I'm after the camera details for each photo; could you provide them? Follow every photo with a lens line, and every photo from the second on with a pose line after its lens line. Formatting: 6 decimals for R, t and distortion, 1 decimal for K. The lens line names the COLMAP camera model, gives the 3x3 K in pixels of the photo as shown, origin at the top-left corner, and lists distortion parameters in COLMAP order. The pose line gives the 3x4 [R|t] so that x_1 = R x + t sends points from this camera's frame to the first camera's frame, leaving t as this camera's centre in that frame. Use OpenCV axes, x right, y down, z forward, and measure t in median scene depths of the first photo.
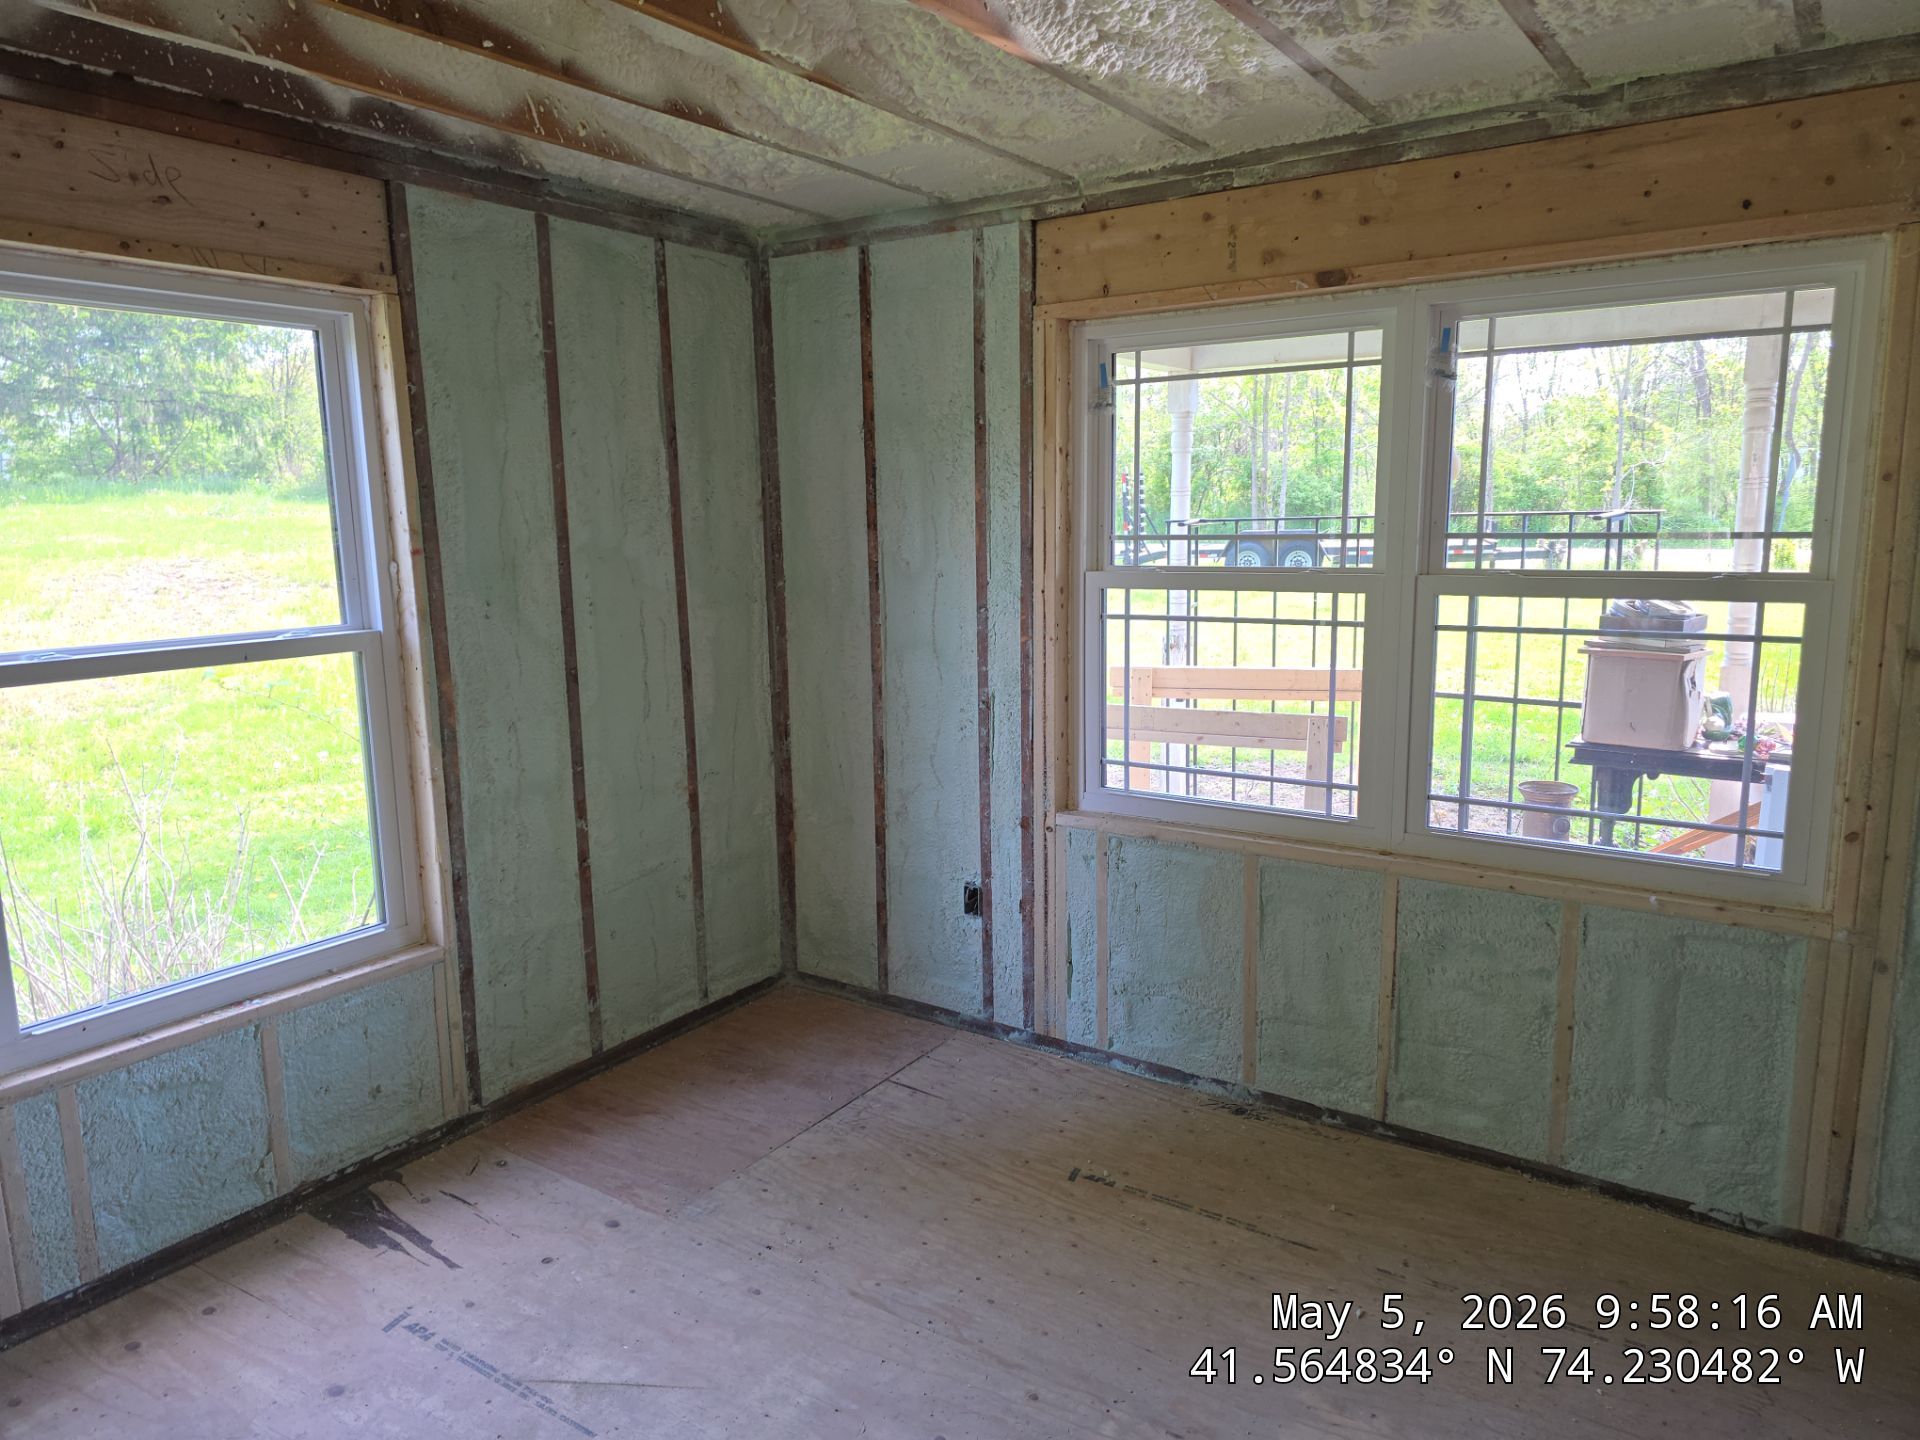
lens RADIAL K [[1269.7, 0, 971.6], [0, 1269.7, 717.6], [0, 0, 1]] dist [0.054497, -0.052281]
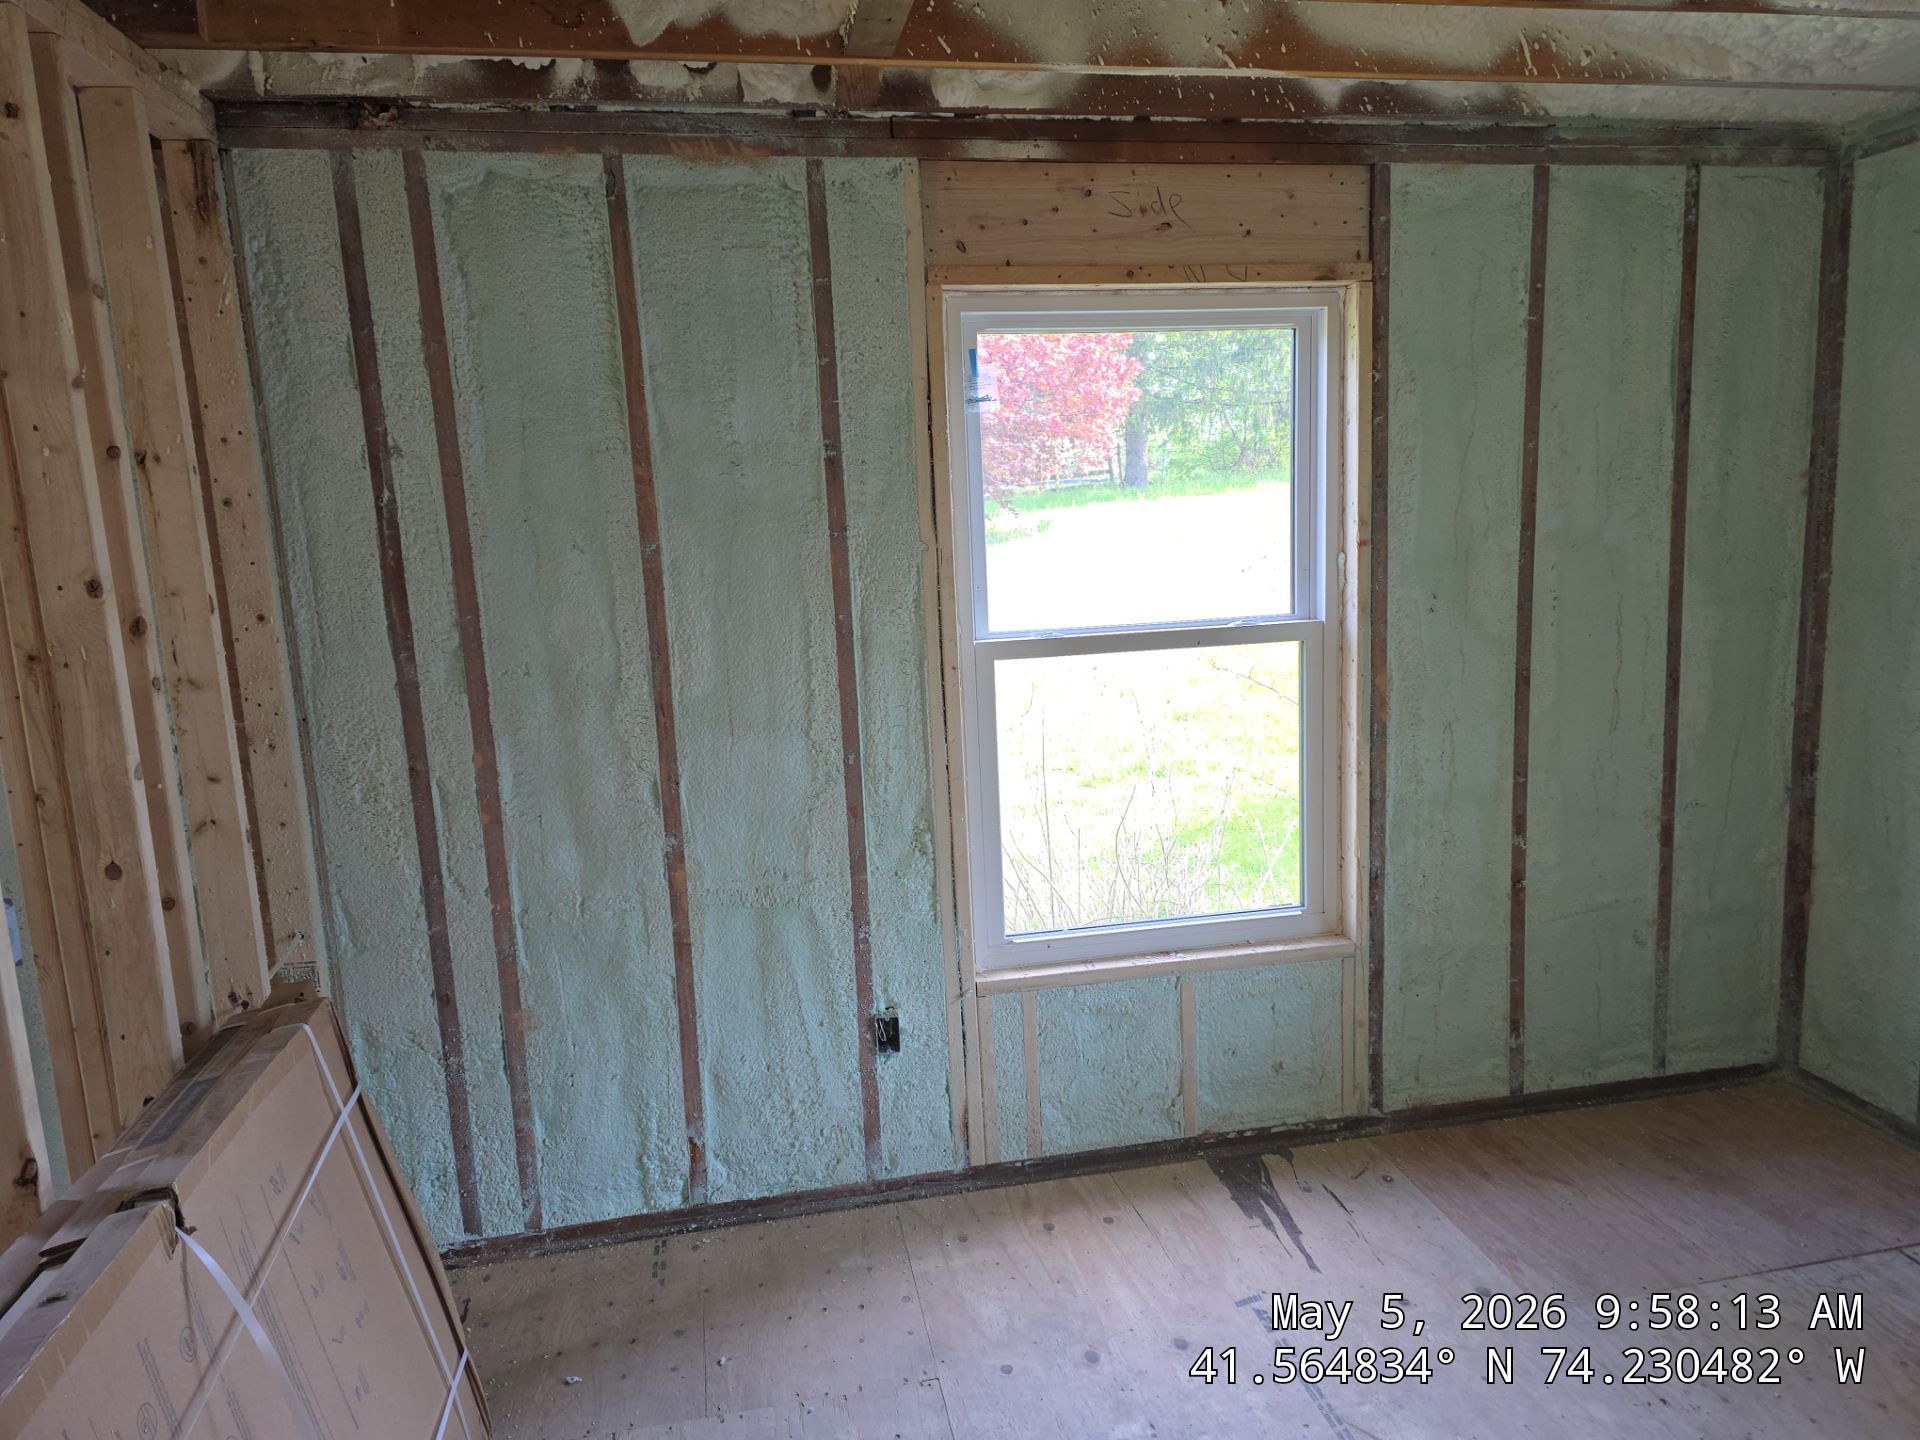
lens RADIAL K [[1269.7, 0, 981.7], [0, 1269.7, 715.6], [0, 0, 1]] dist [0.054497, -0.052281]
pose [[0.708599, 0.095032, -0.699183, 0.055563], [-0.084313, 0.995193, 0.049817, -0.019720], [0.700556, 0.023649, 0.713205, 0.091096]]
